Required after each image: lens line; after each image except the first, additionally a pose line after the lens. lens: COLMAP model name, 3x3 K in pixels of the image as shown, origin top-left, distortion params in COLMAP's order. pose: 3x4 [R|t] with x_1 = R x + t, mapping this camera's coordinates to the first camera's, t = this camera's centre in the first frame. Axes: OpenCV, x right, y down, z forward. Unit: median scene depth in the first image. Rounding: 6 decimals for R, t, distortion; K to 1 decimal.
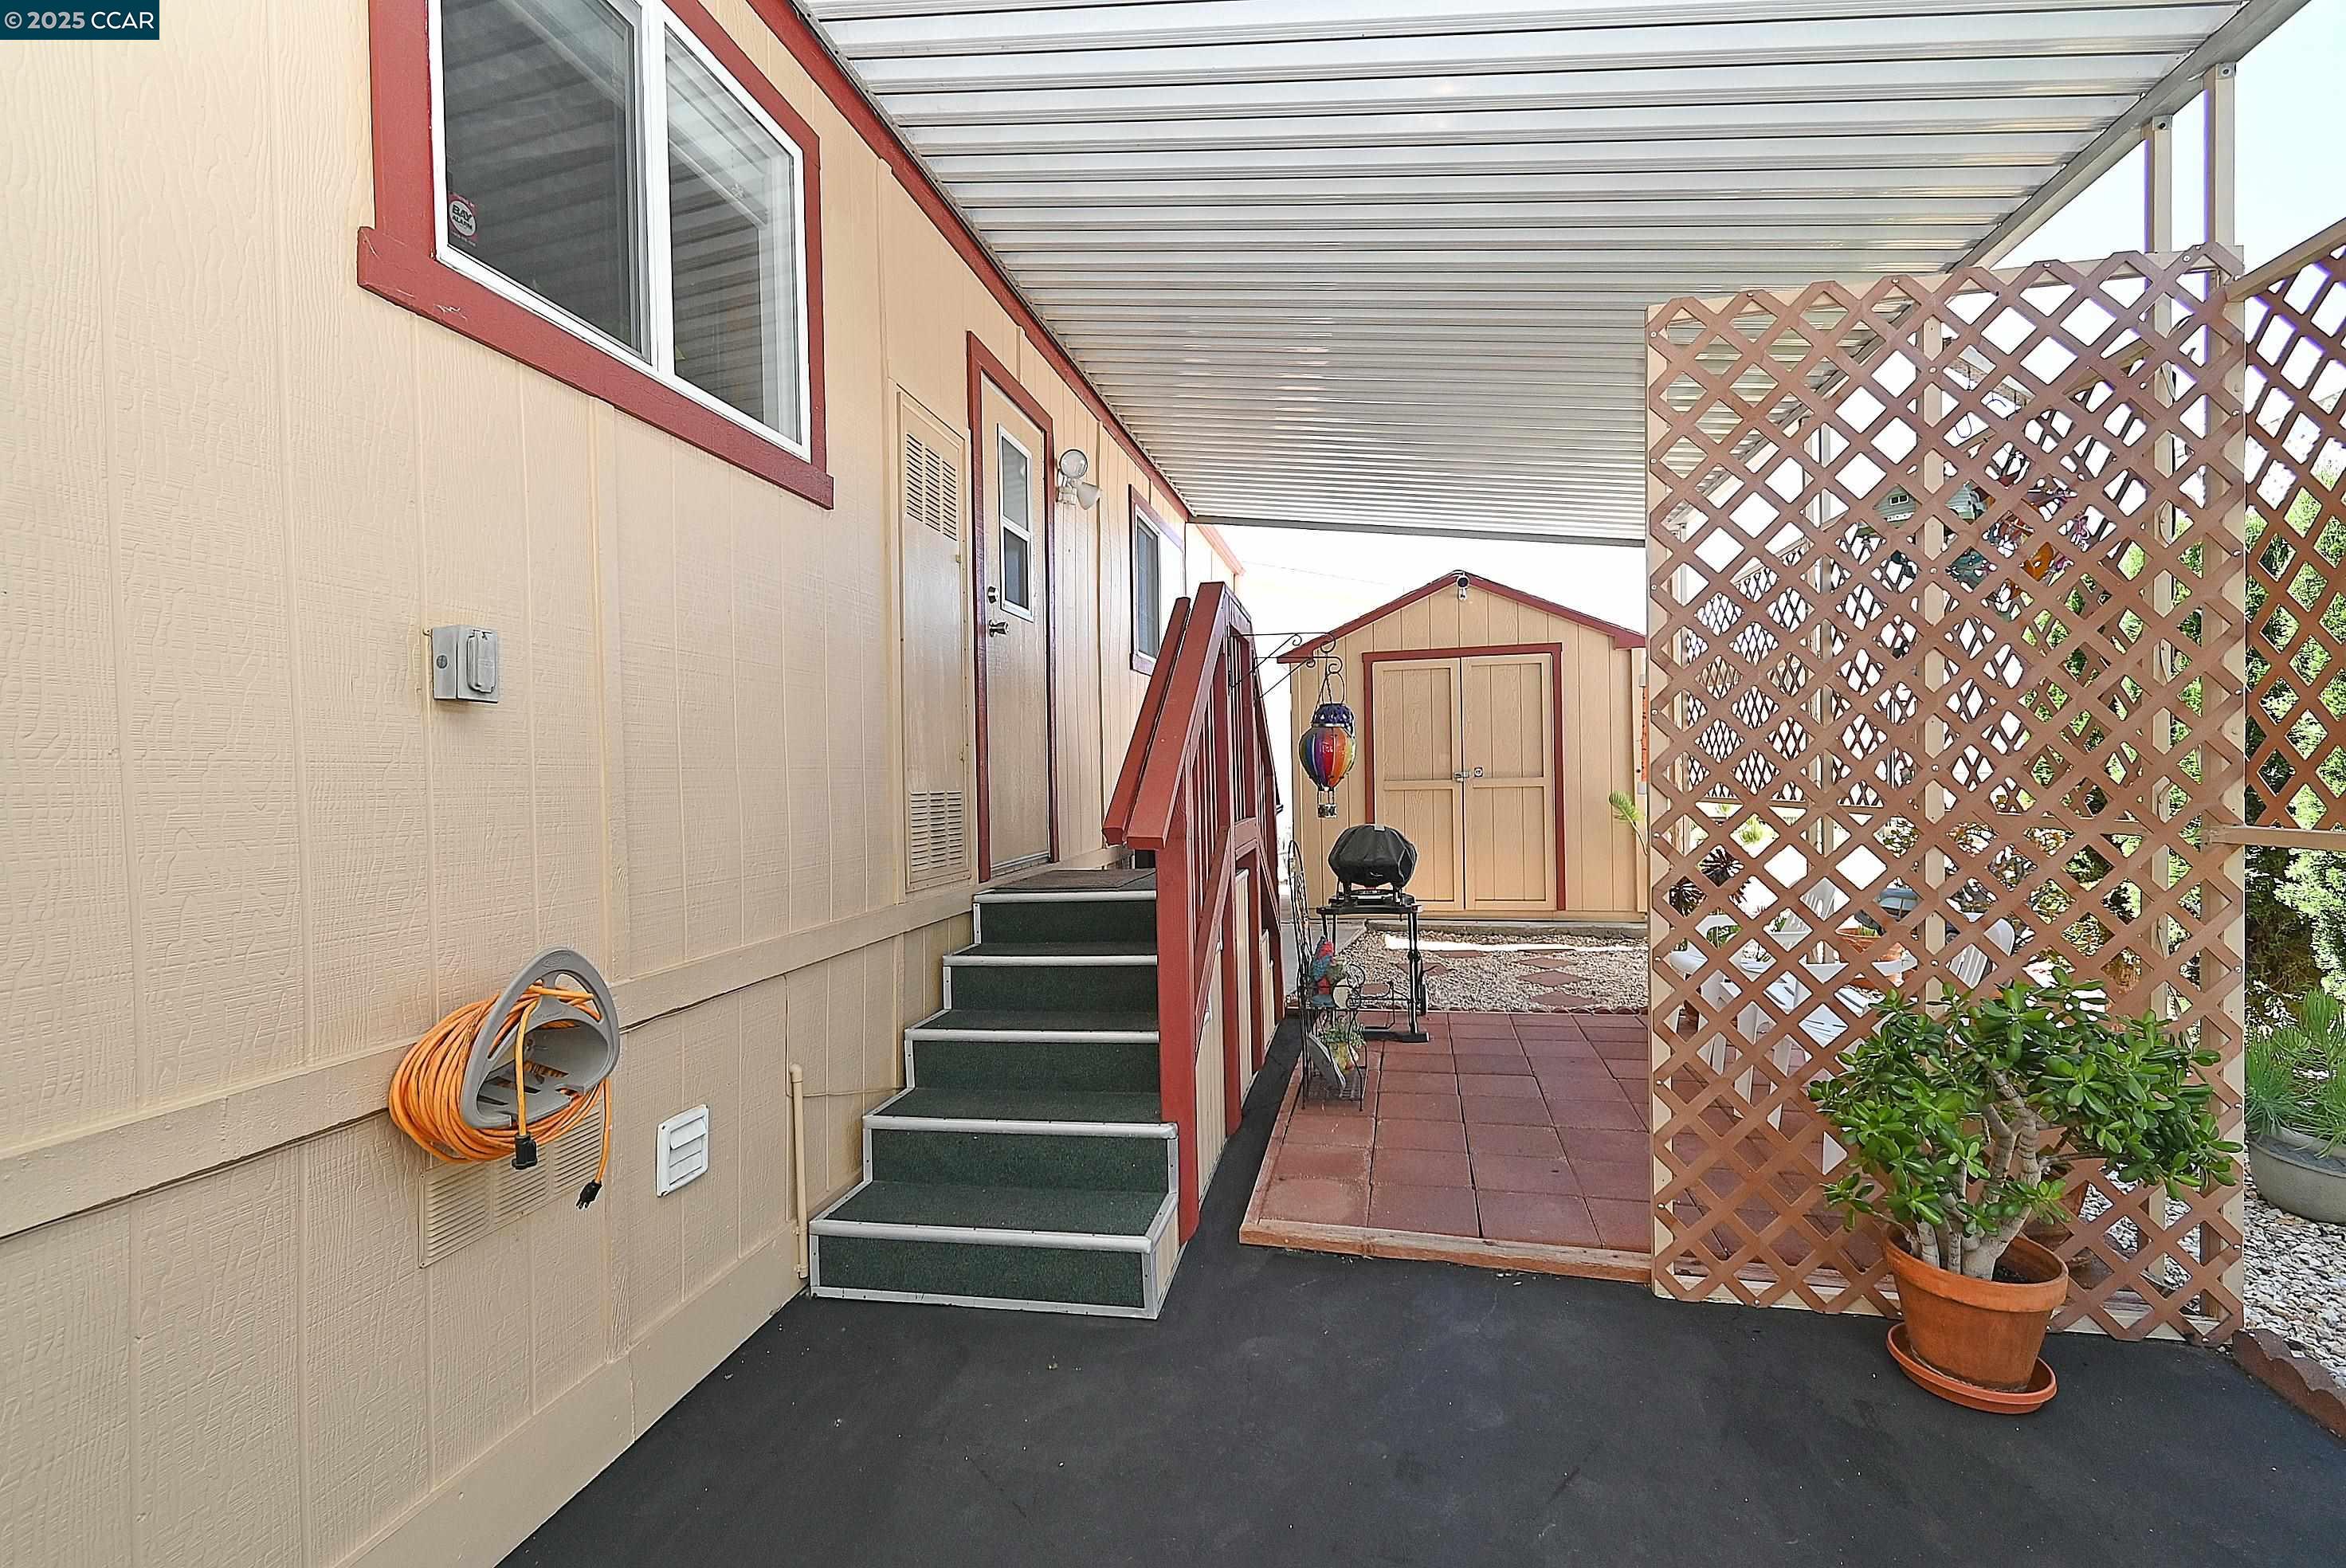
lens RADIAL K [[1059.1, 0, 1173.0], [0, 1059.1, 783.7], [0, 0, 1]] dist [0.010159, -0.003324]
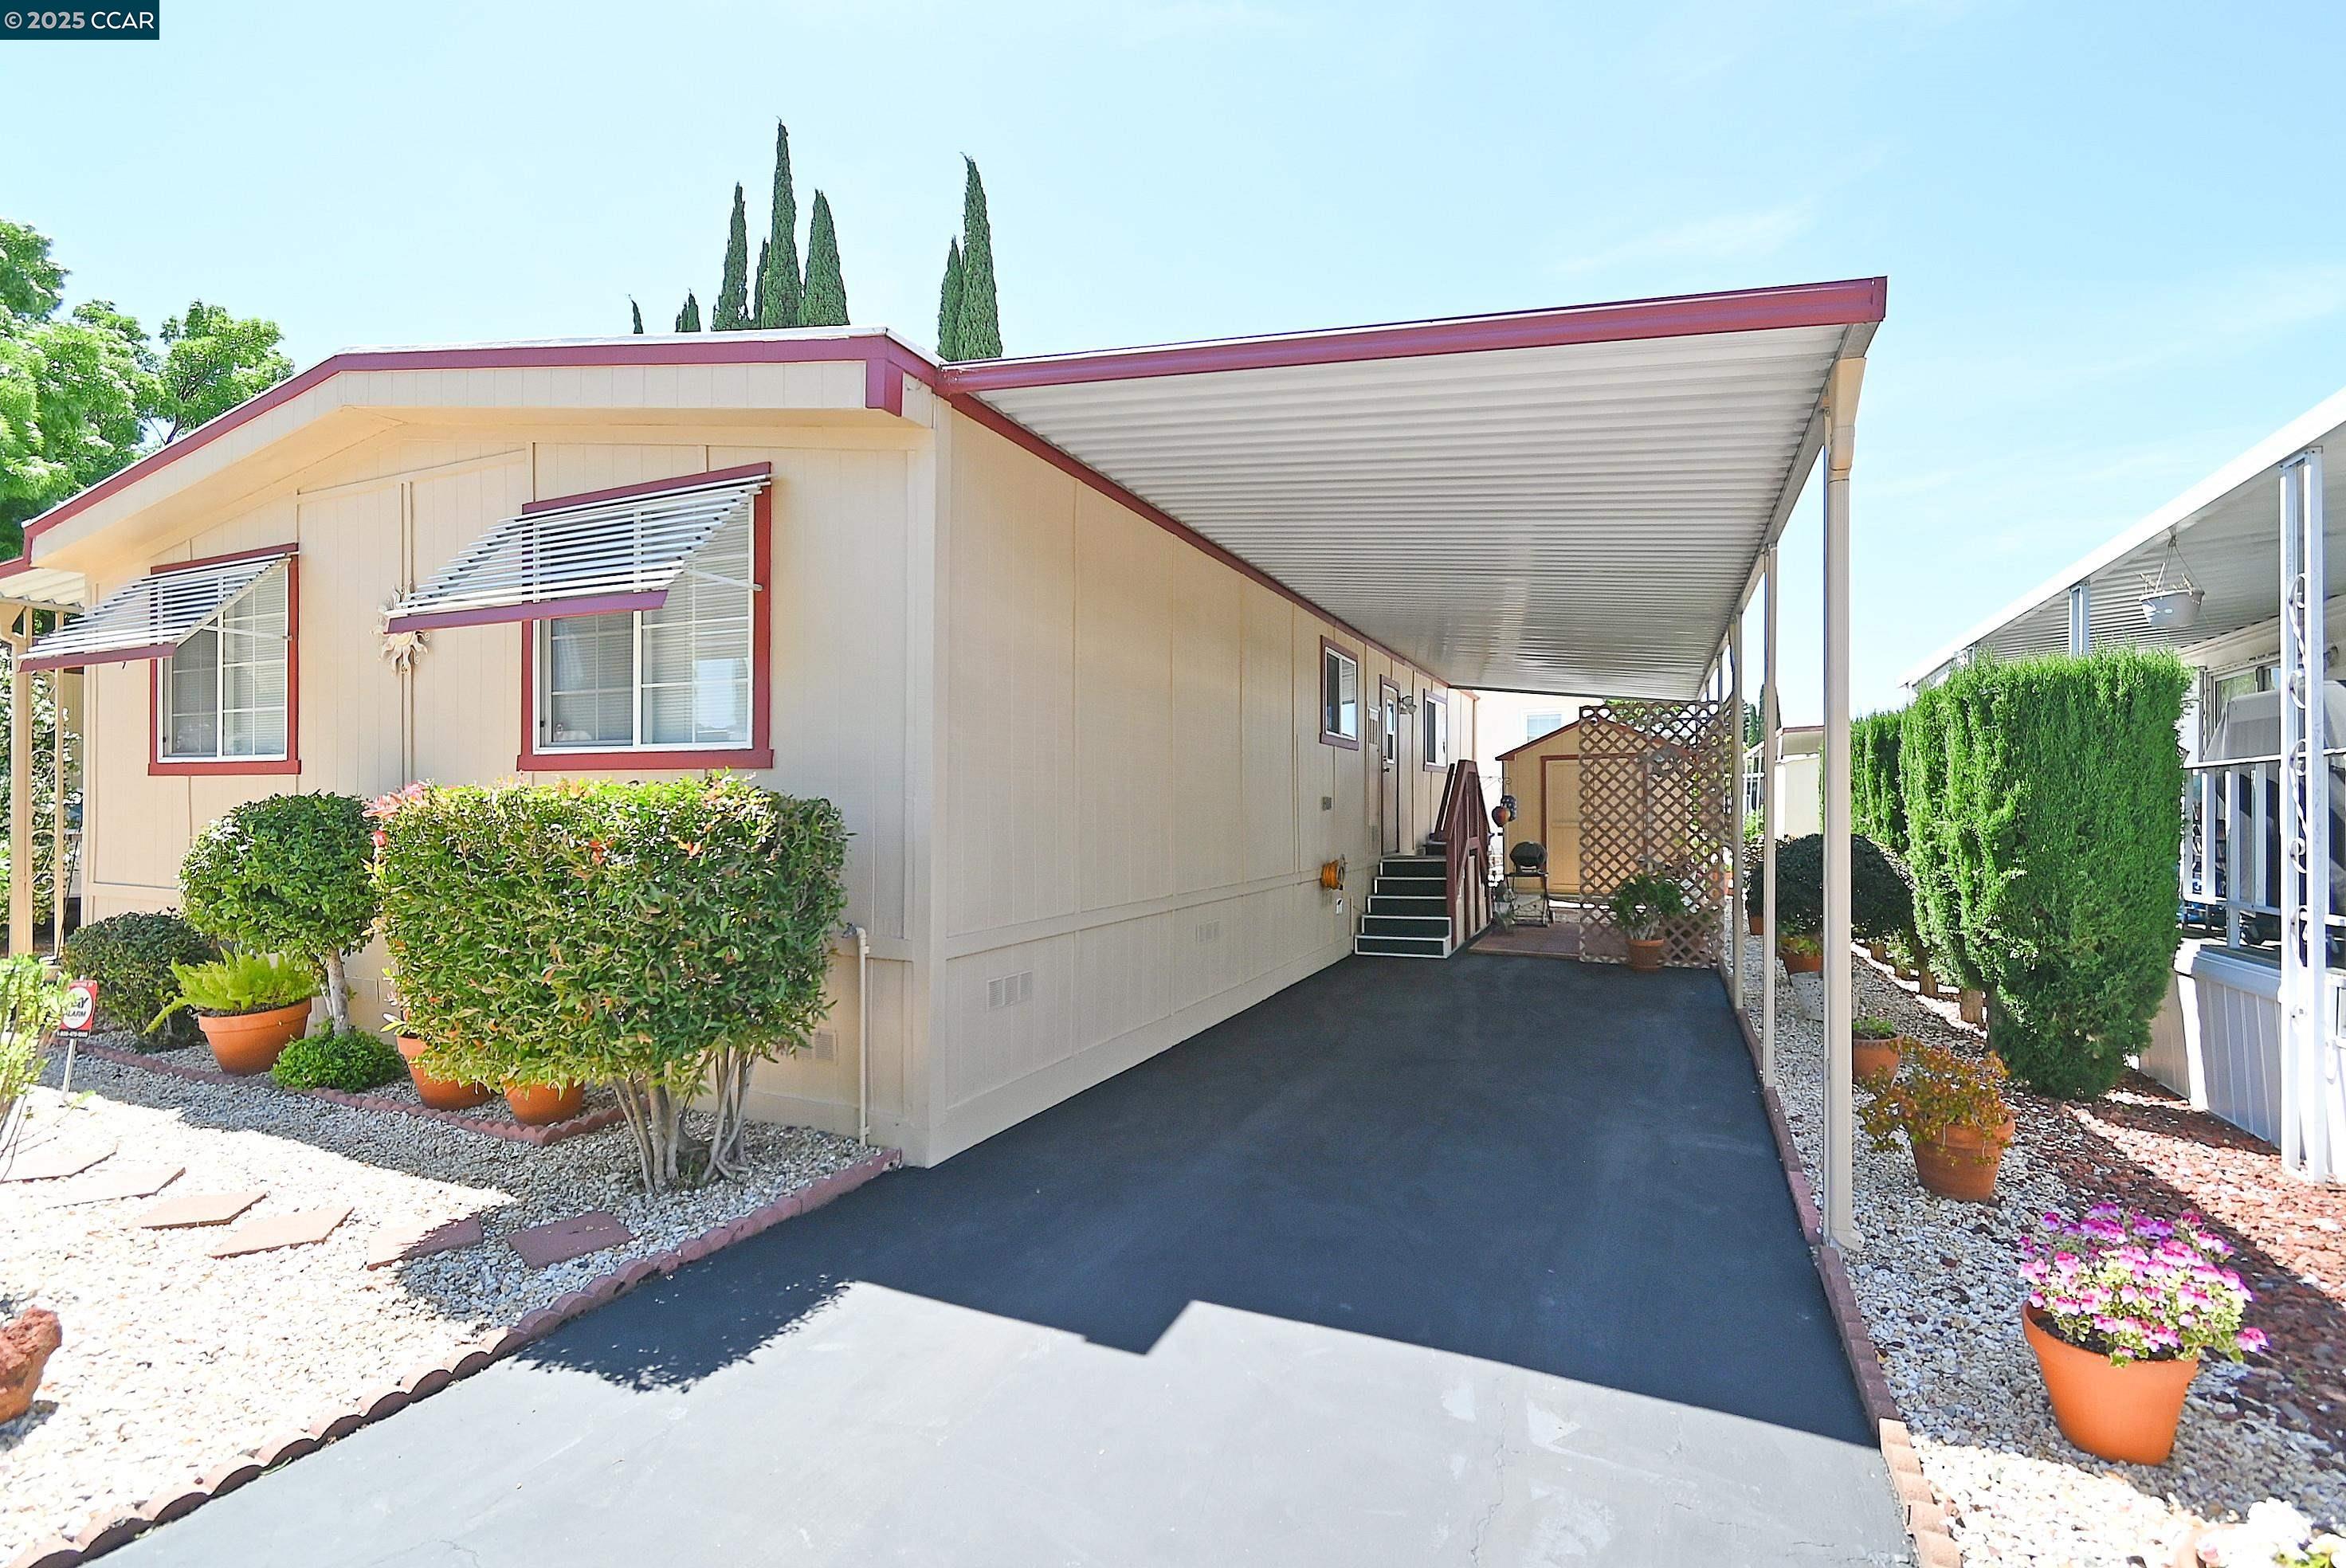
lens RADIAL K [[1059.1, 0, 1176.6], [0, 1059.1, 806.0], [0, 0, 1]] dist [0.010159, -0.003324]
pose [[0.976109, 0.006436, -0.217187, -0.065671], [-0.010006, 0.999832, -0.015342, 0.003913], [0.217052, 0.017148, 0.976010, -1.417455]]
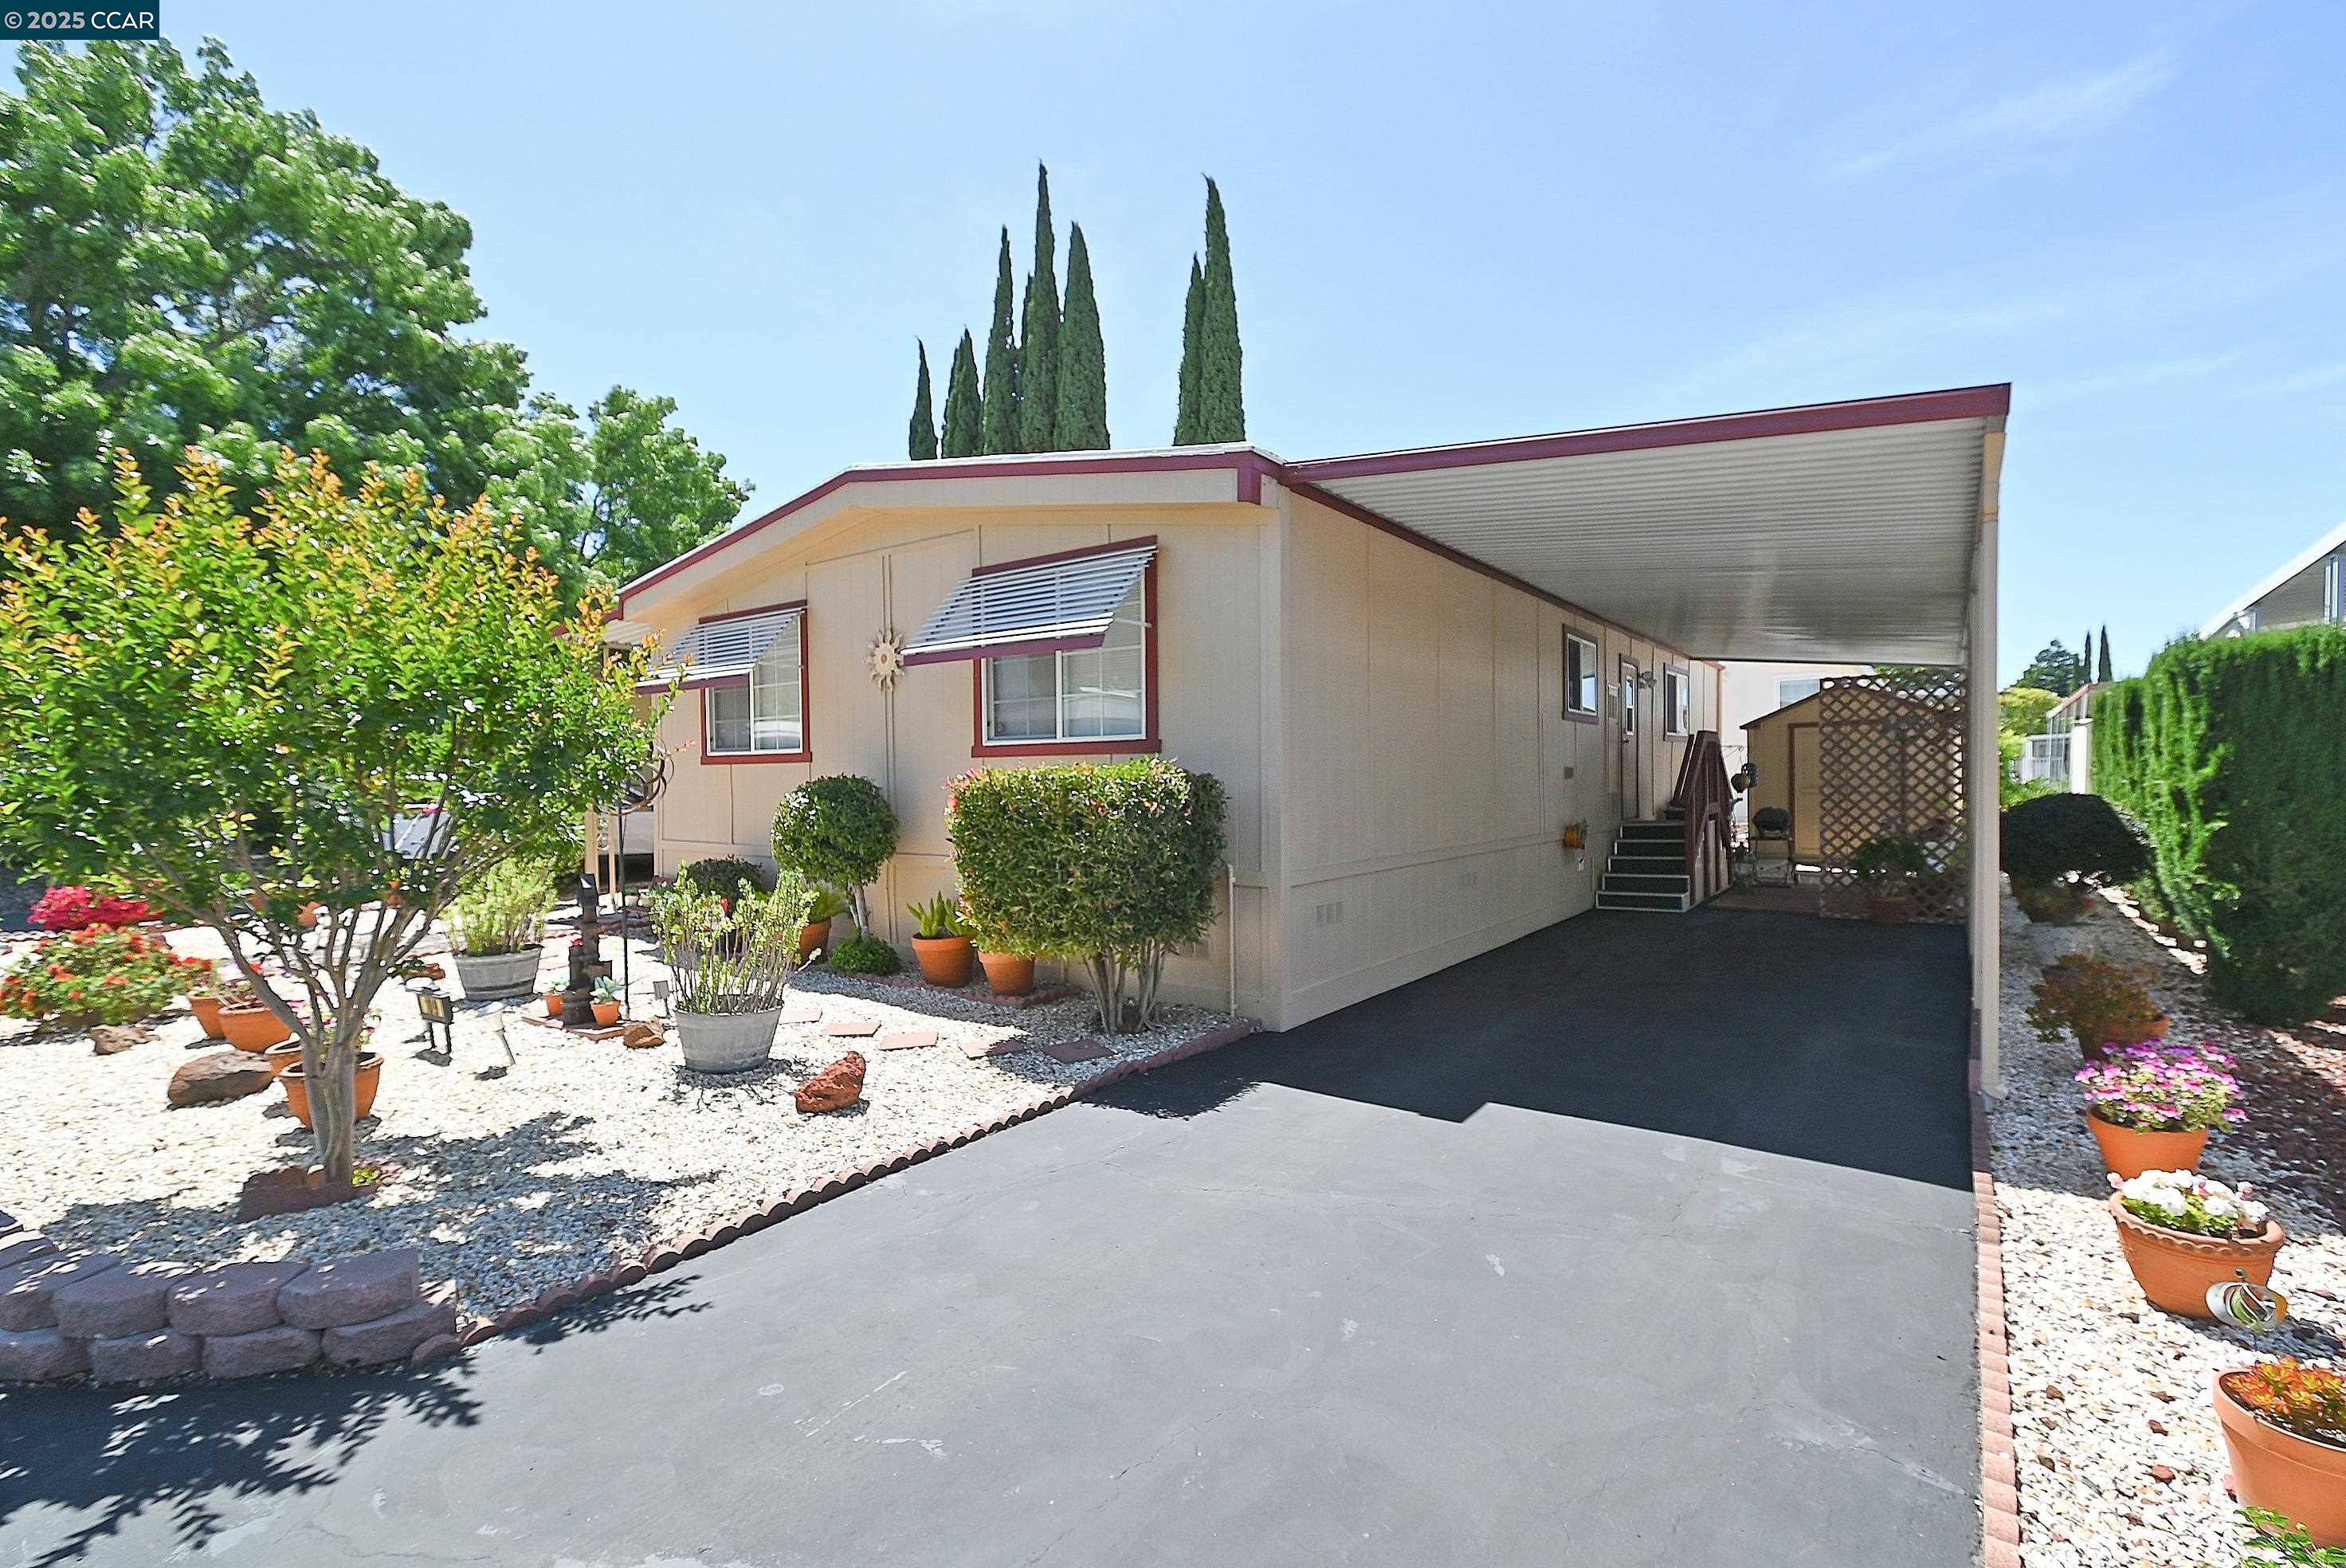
lens RADIAL K [[1059.1, 0, 1170.1], [0, 1059.1, 804.2], [0, 0, 1]] dist [0.010159, -0.003324]
pose [[0.908888, 0.003780, -0.417024, -0.055520], [-0.000348, 0.999965, 0.008306, 0.012139], [0.417041, -0.007404, 0.908858, -1.746731]]
